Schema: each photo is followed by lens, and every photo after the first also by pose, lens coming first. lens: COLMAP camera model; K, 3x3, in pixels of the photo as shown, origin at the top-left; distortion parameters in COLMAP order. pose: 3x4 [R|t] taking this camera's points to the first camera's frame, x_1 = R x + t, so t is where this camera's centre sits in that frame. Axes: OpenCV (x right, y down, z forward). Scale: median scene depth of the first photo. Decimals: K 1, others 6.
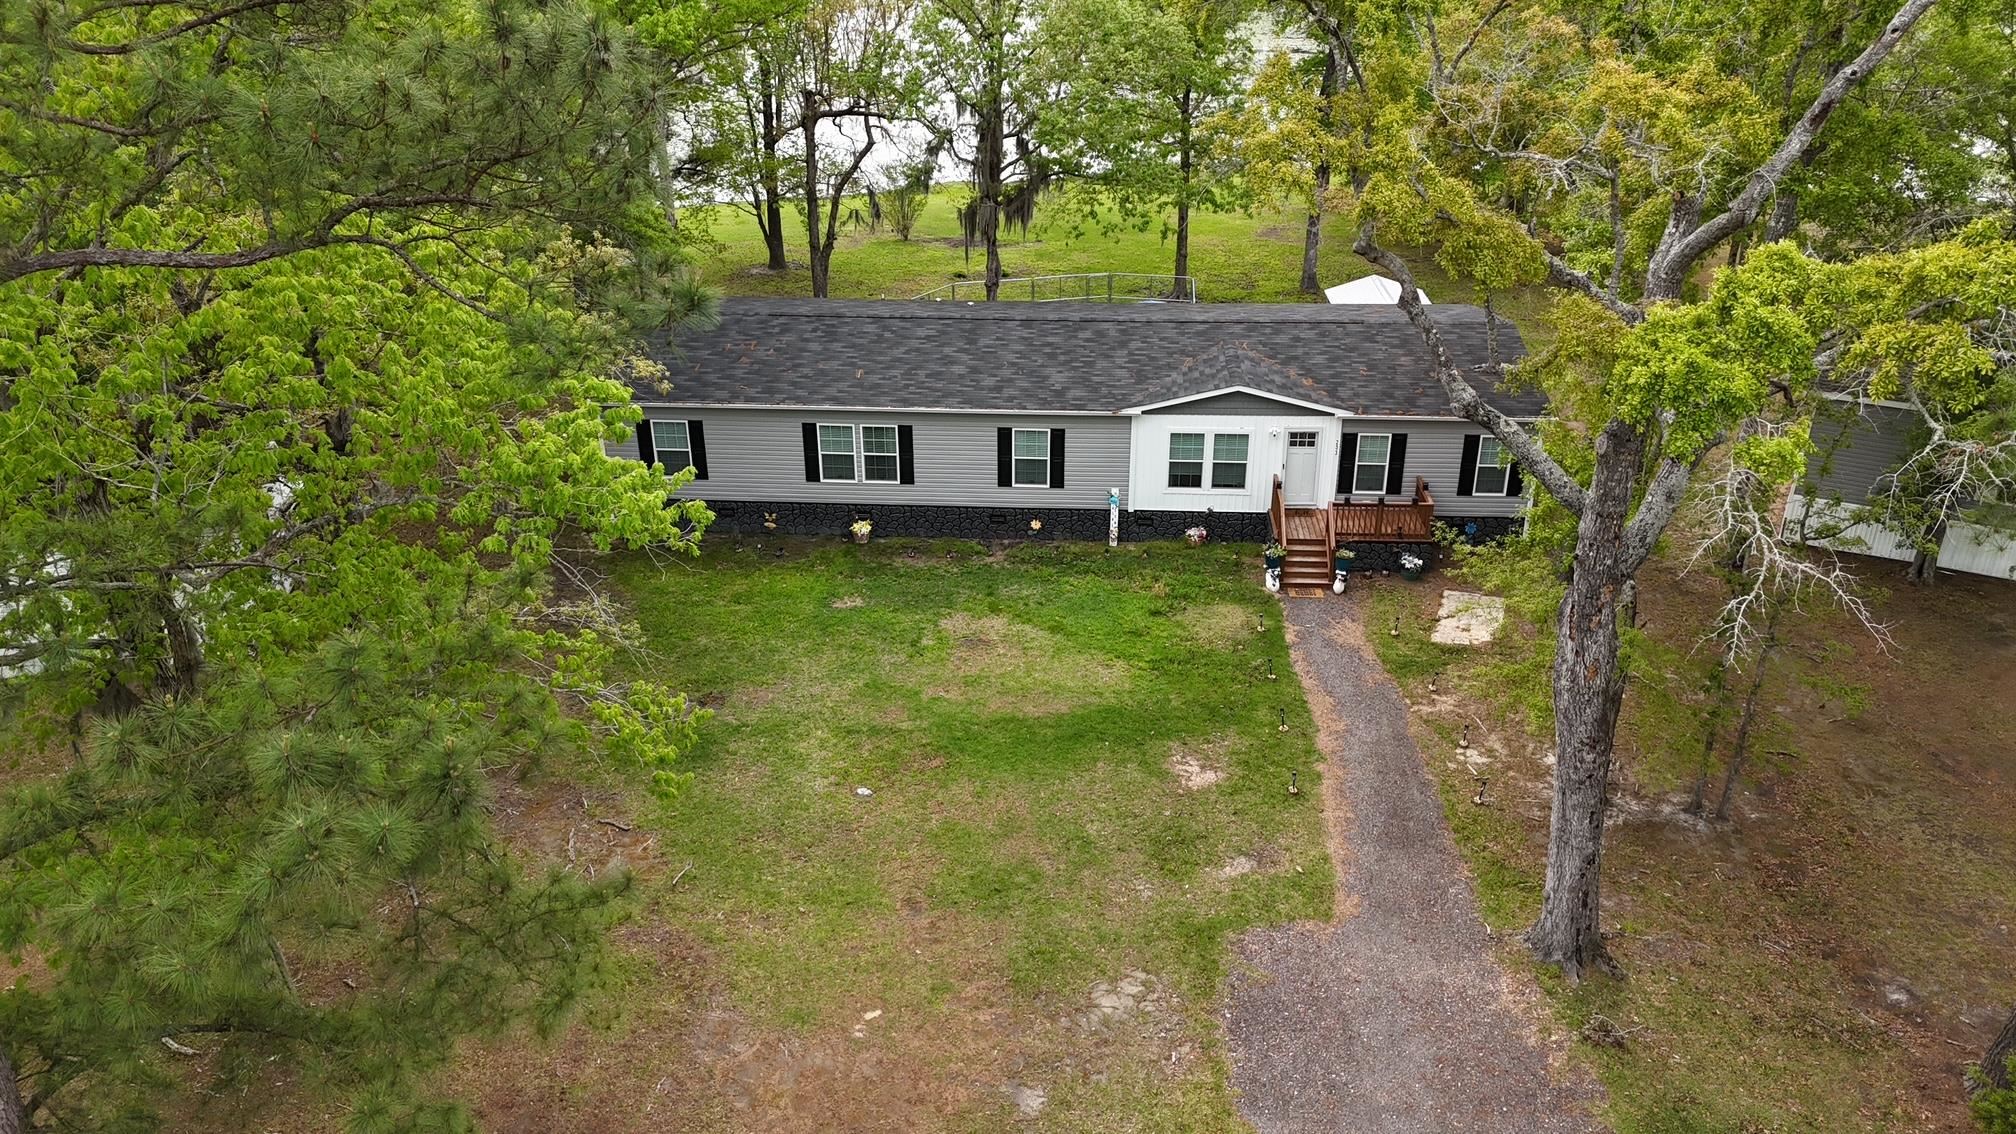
lens RADIAL K [[1459.7, 0, 1009.1], [0, 1459.7, 566.7], [0, 0, 1]] dist [0.194868, -0.537535]
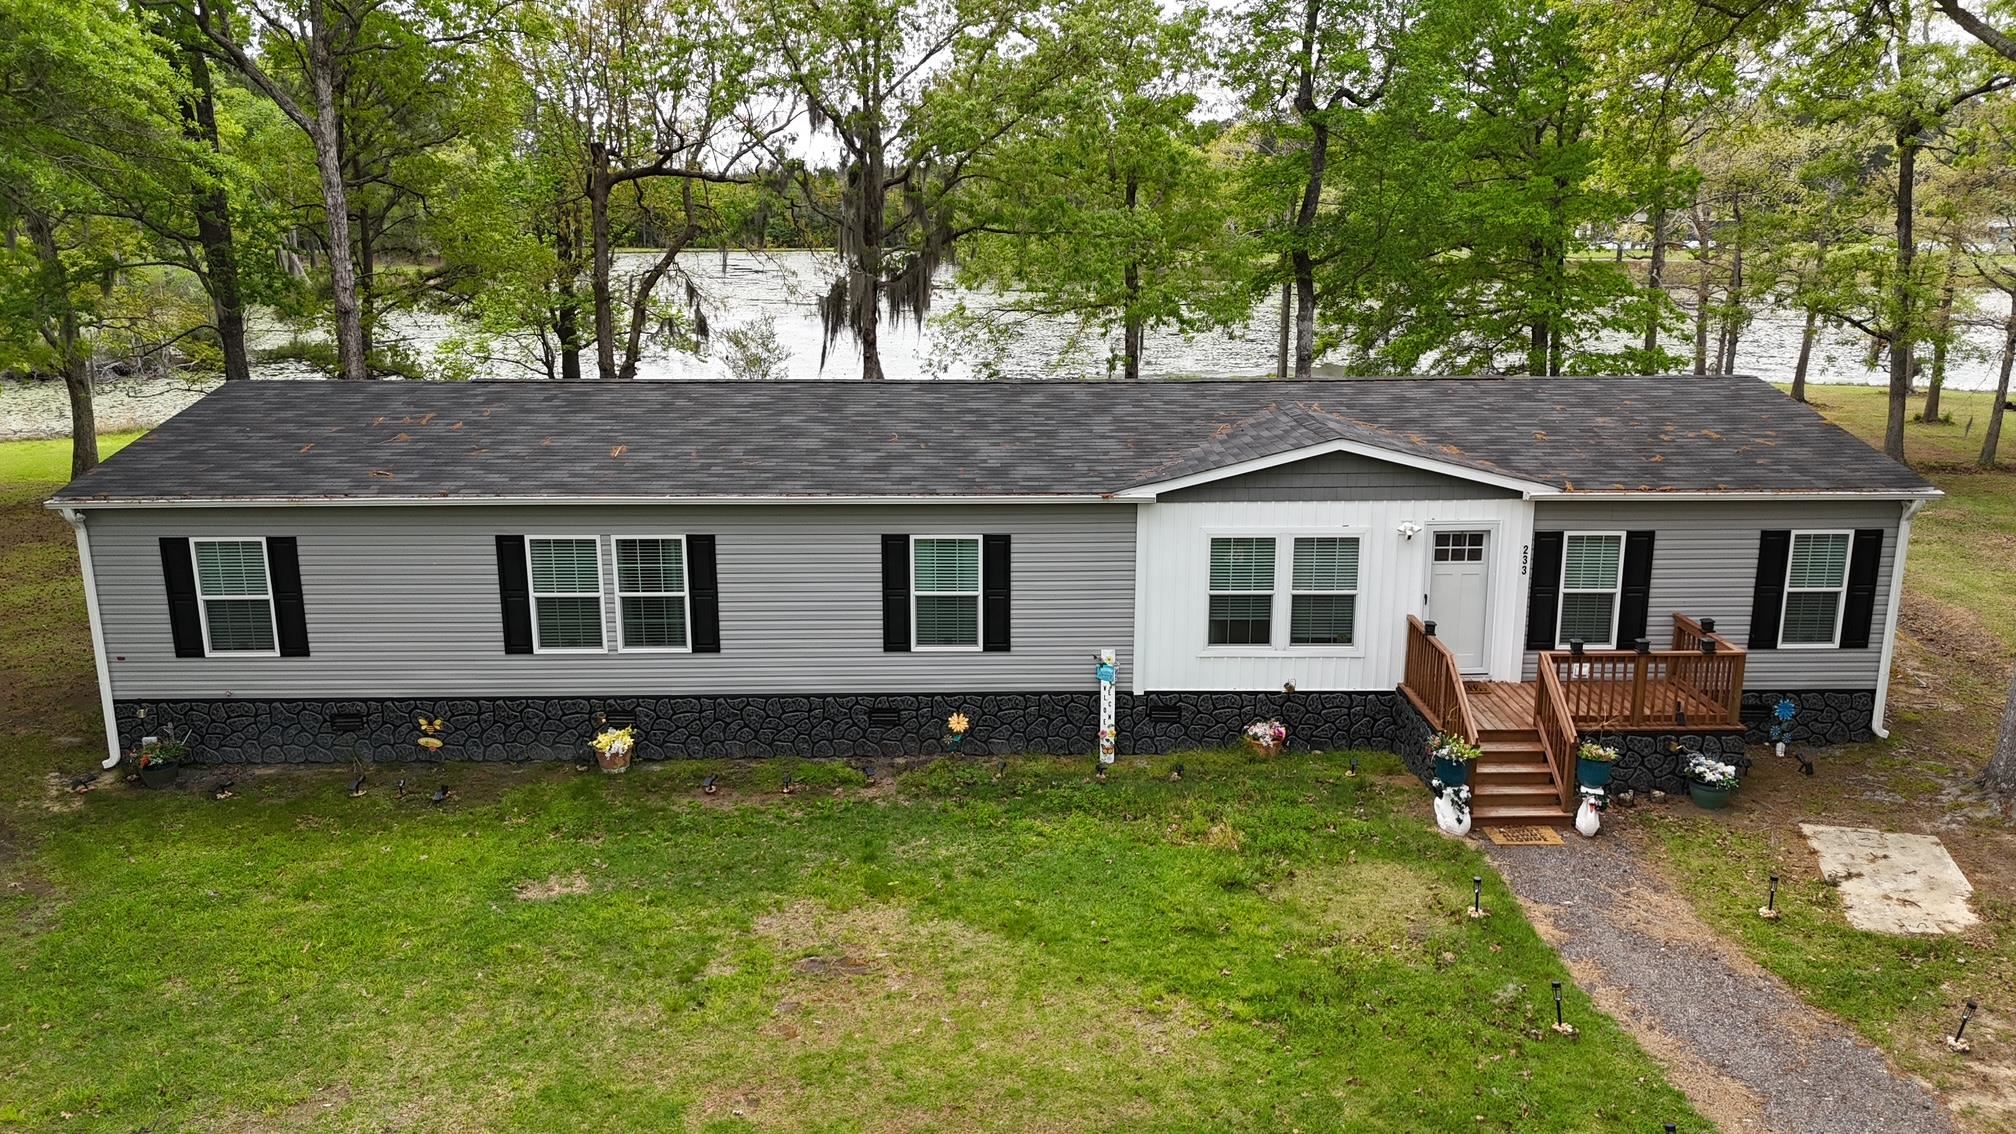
lens RADIAL K [[1473.7, 0, 1010.1], [0, 1473.7, 562.8], [0, 0, 1]] dist [0.081255, -0.078924]
pose [[0.996761, -0.015286, 0.078954, -0.003618], [0.031637, 0.977141, -0.210225, 0.026043], [-0.073935, 0.212042, 0.974460, 0.488466]]
